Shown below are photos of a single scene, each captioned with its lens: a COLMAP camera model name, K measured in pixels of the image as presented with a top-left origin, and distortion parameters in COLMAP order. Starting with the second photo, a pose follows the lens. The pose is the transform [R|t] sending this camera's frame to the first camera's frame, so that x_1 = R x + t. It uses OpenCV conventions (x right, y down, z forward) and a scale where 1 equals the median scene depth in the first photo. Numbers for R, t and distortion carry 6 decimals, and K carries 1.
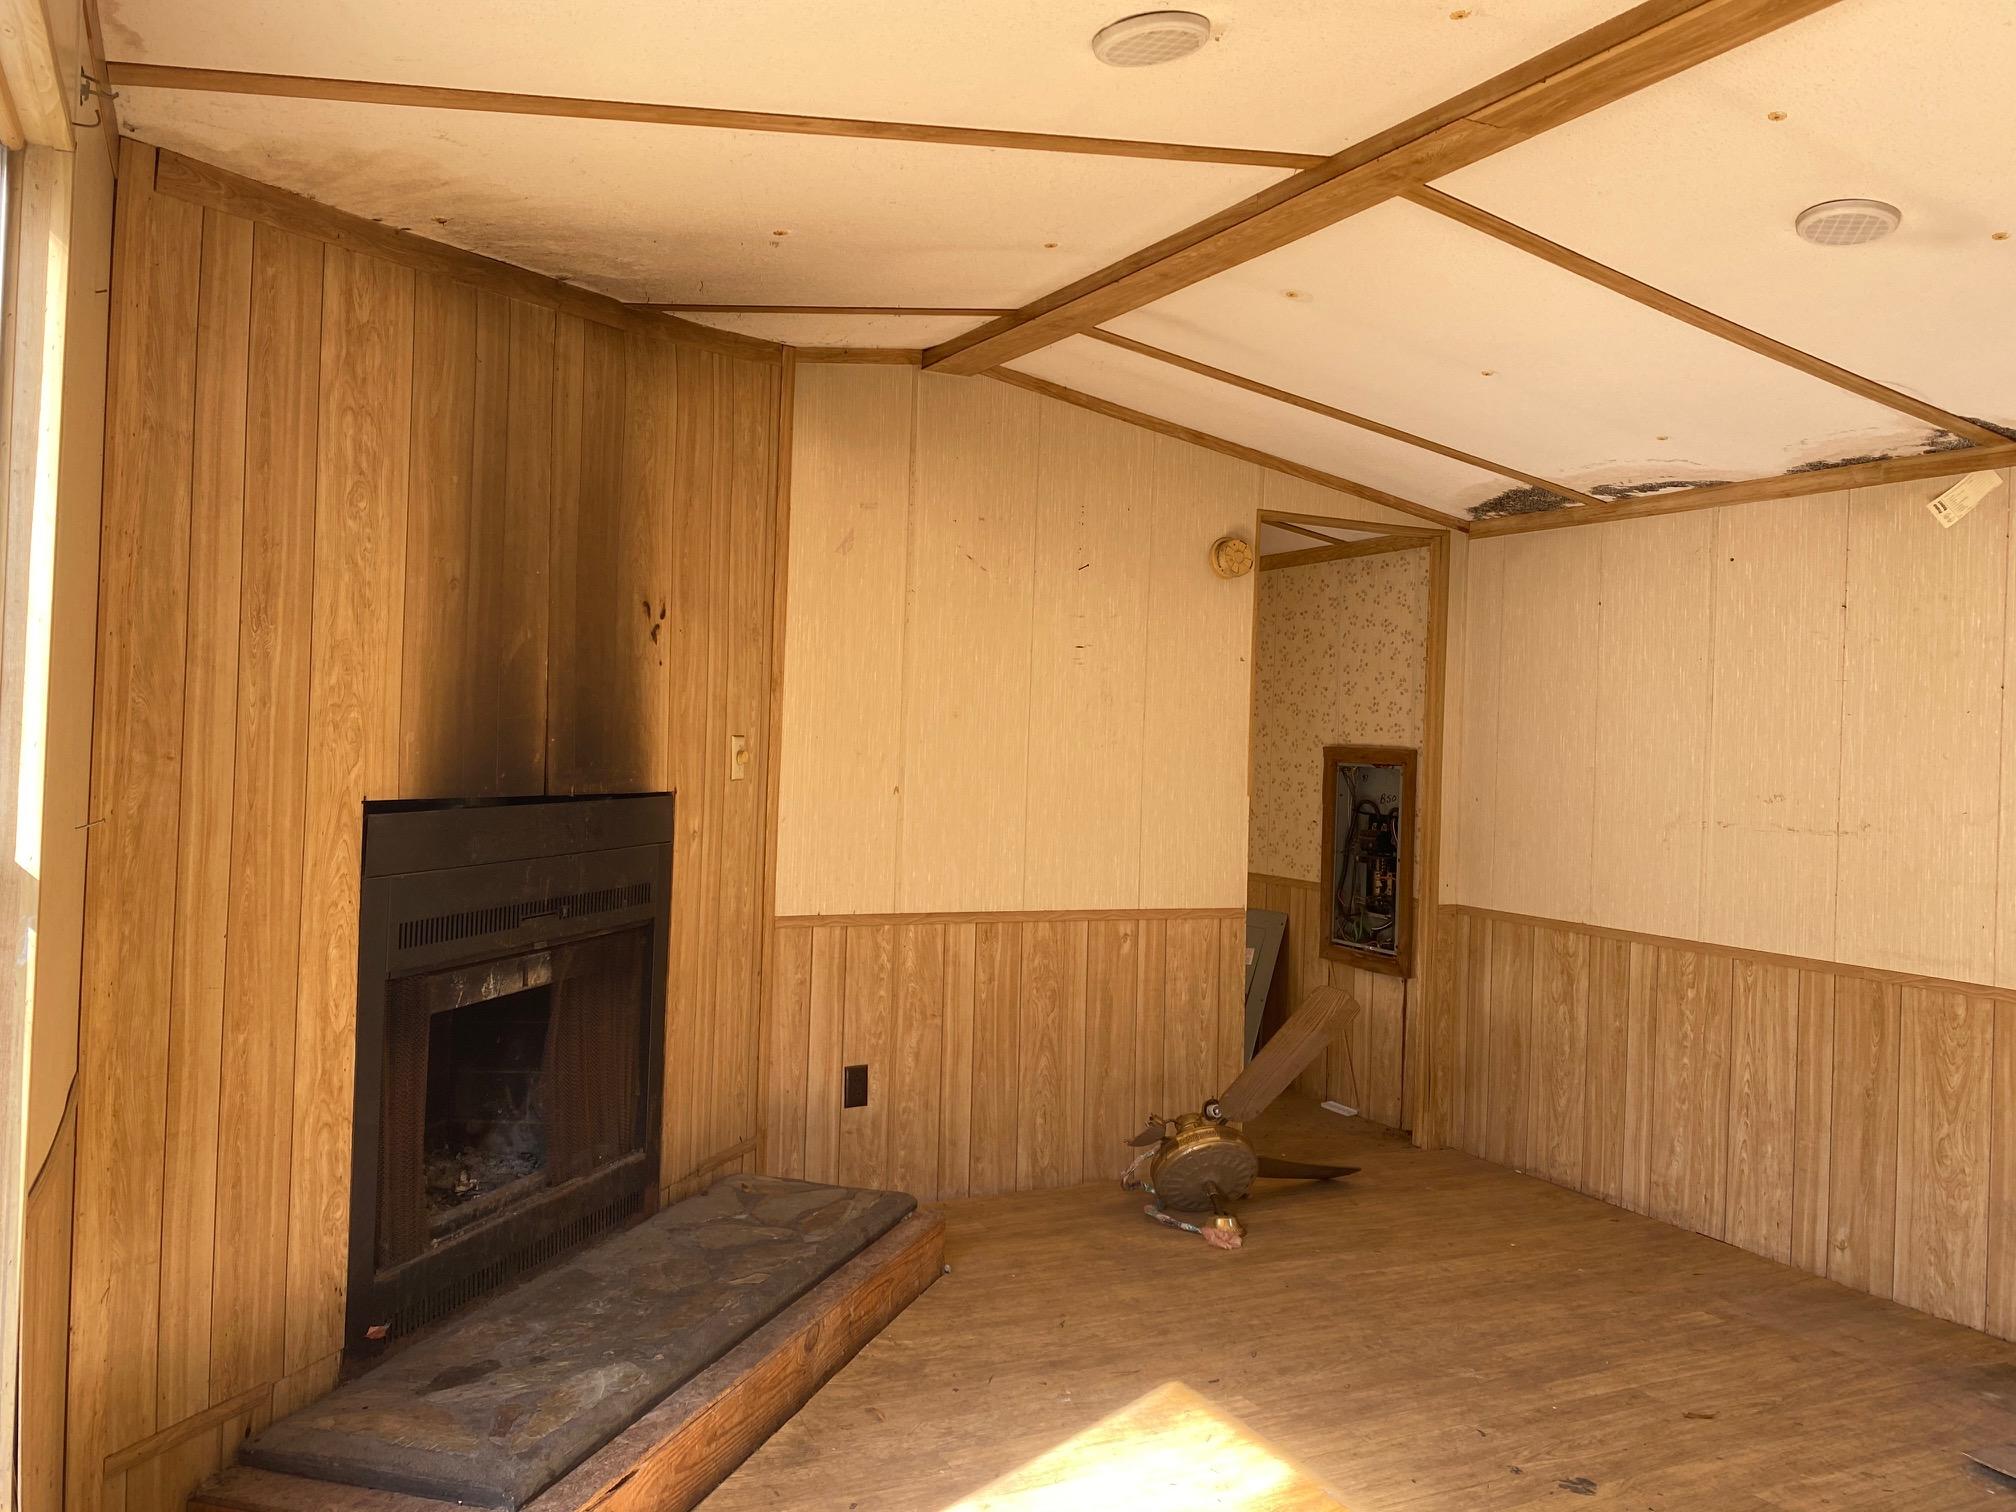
lens RADIAL K [[1522.3, 0, 999.5], [0, 1522.3, 747.7], [0, 0, 1]] dist [0.050491, -0.092157]
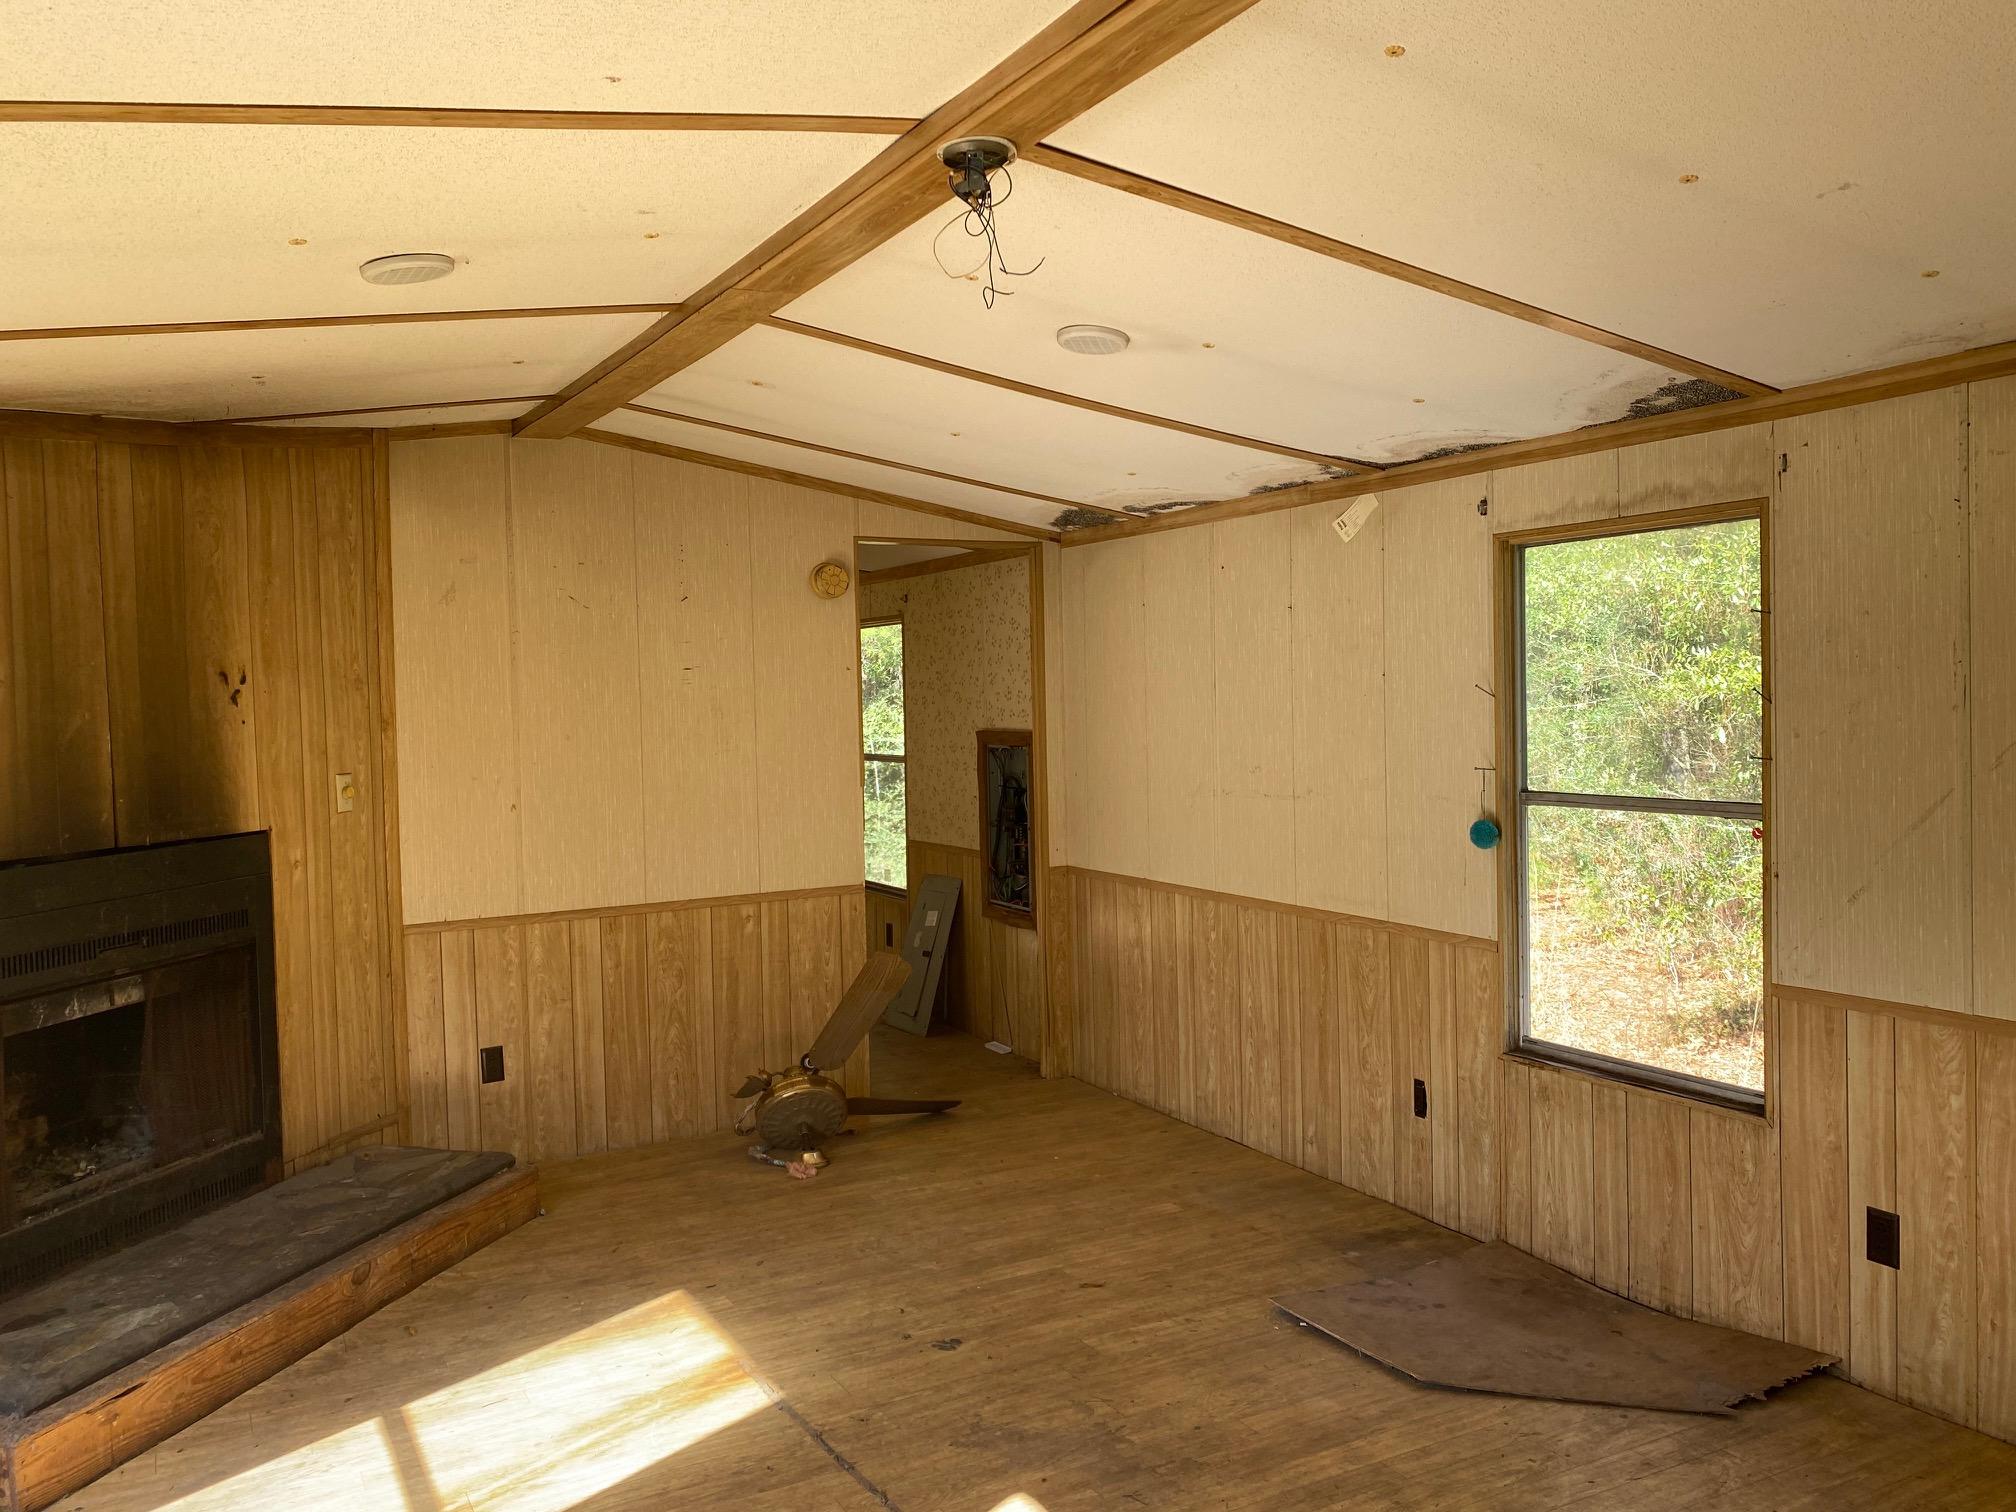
lens RADIAL K [[1518.7, 0, 1015.9], [0, 1518.7, 748.6], [0, 0, 1]] dist [-0.001808, -0.006708]
pose [[0.997453, -0.059376, 0.039531, 0.294509], [0.057981, 0.997685, 0.035541, -0.038313], [-0.041549, -0.033158, 0.998586, -0.175231]]
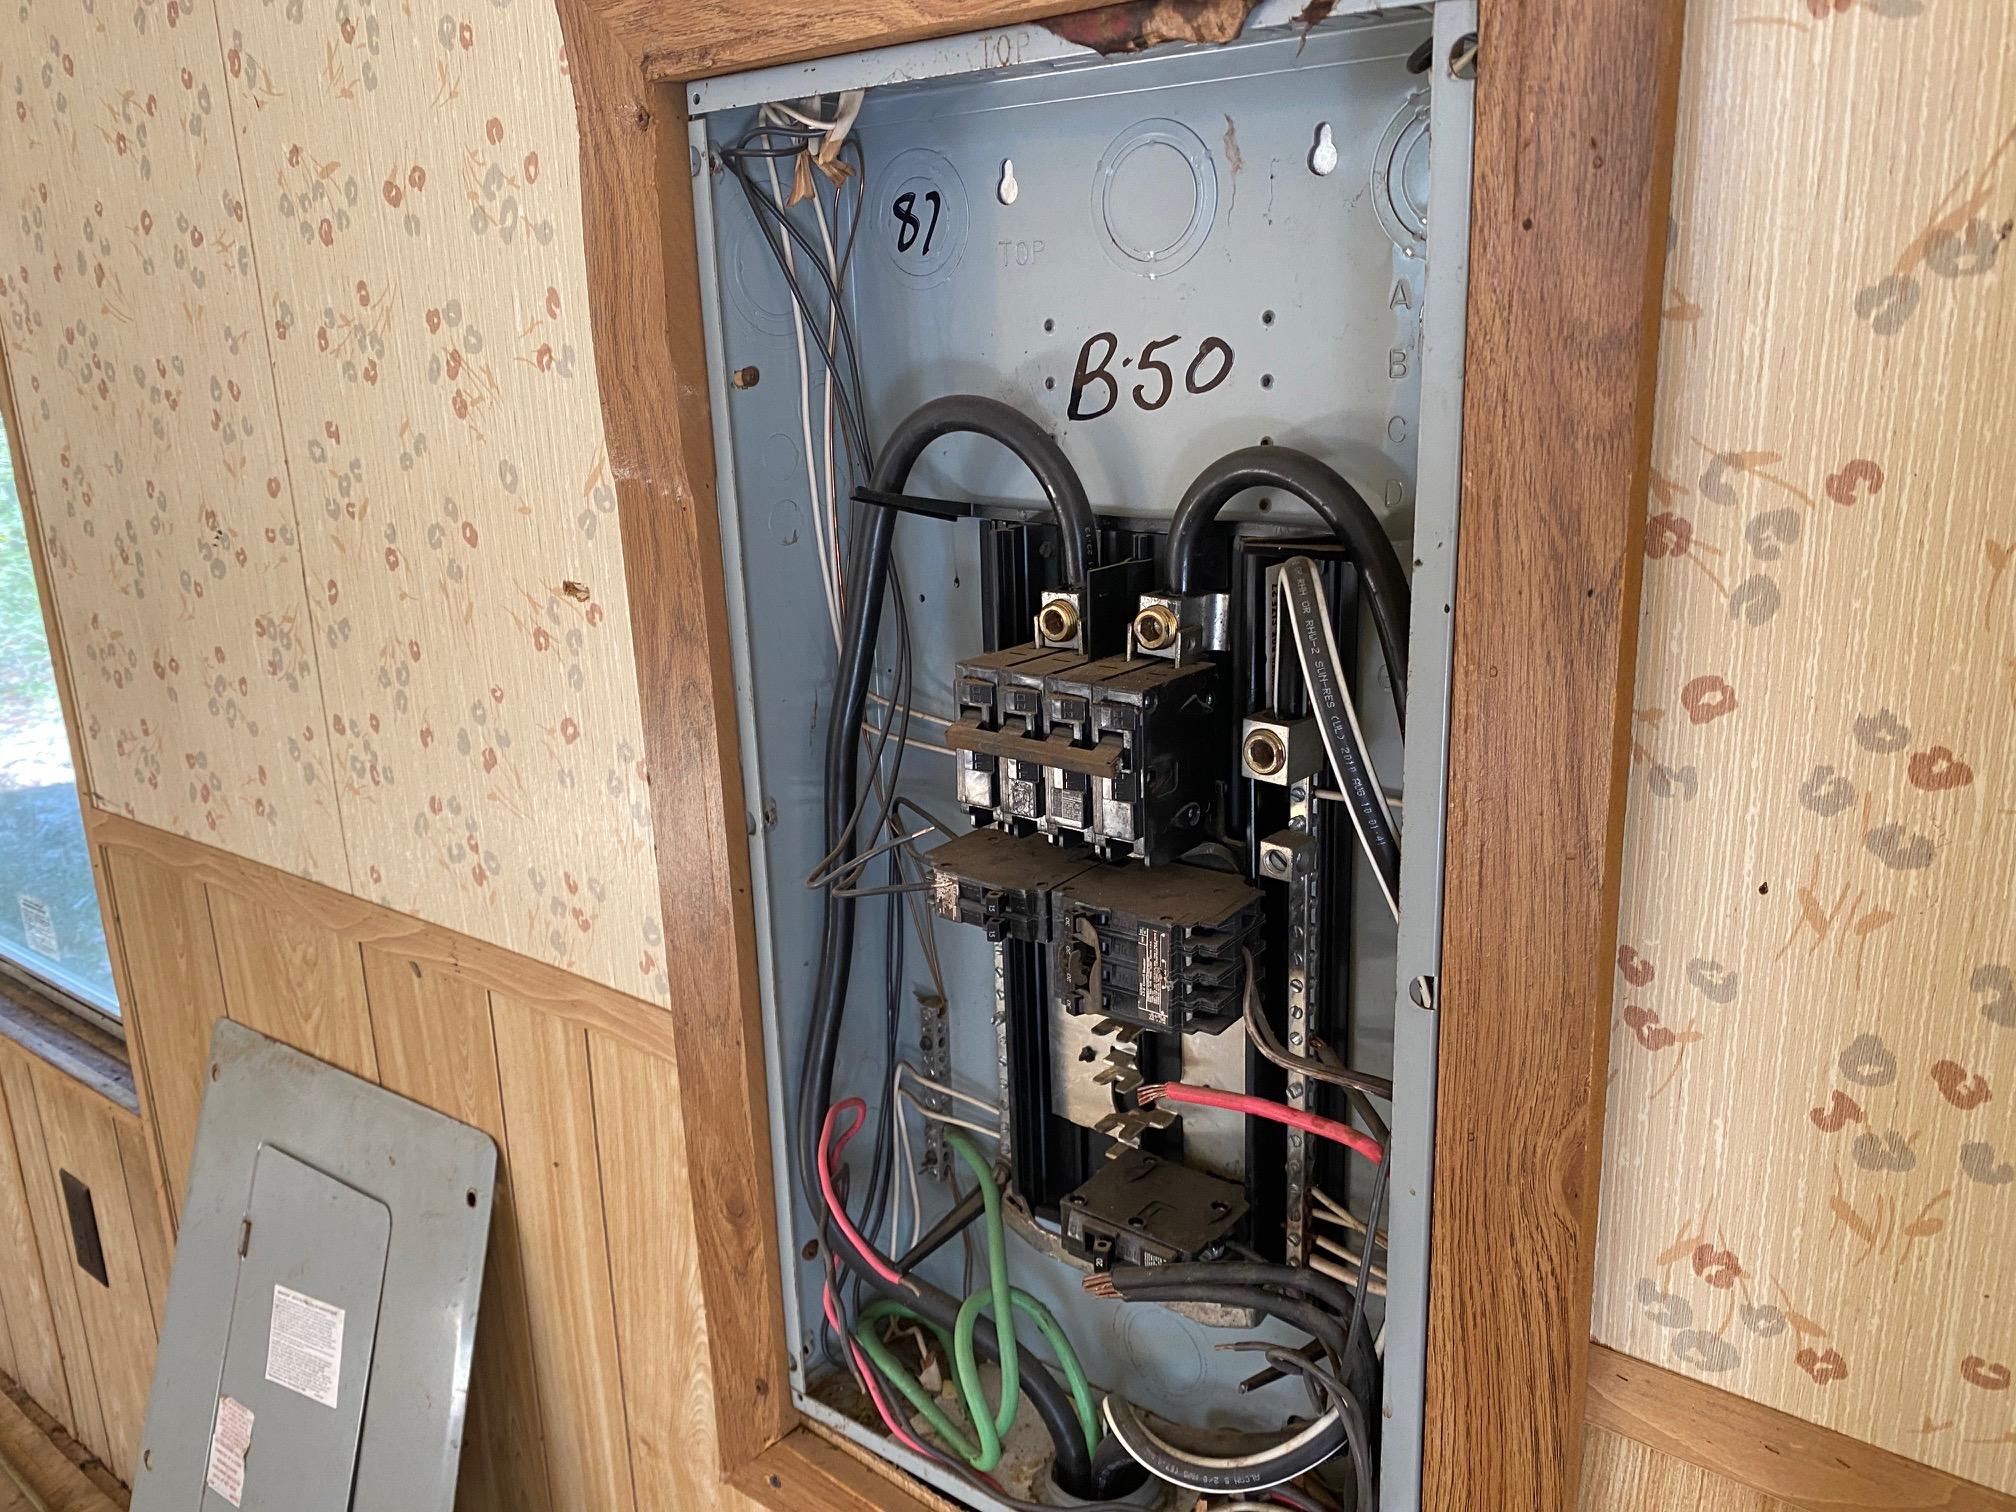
lens RADIAL K [[1518.7, 0, 1015.9], [0, 1518.7, 748.6], [0, 0, 1]] dist [-0.001808, -0.006708]
pose [[0.903917, -0.171786, 0.391694, 0.282435], [0.064222, 0.959928, 0.272791, 0.041141], [-0.422860, -0.221425, 0.878727, 1.301418]]
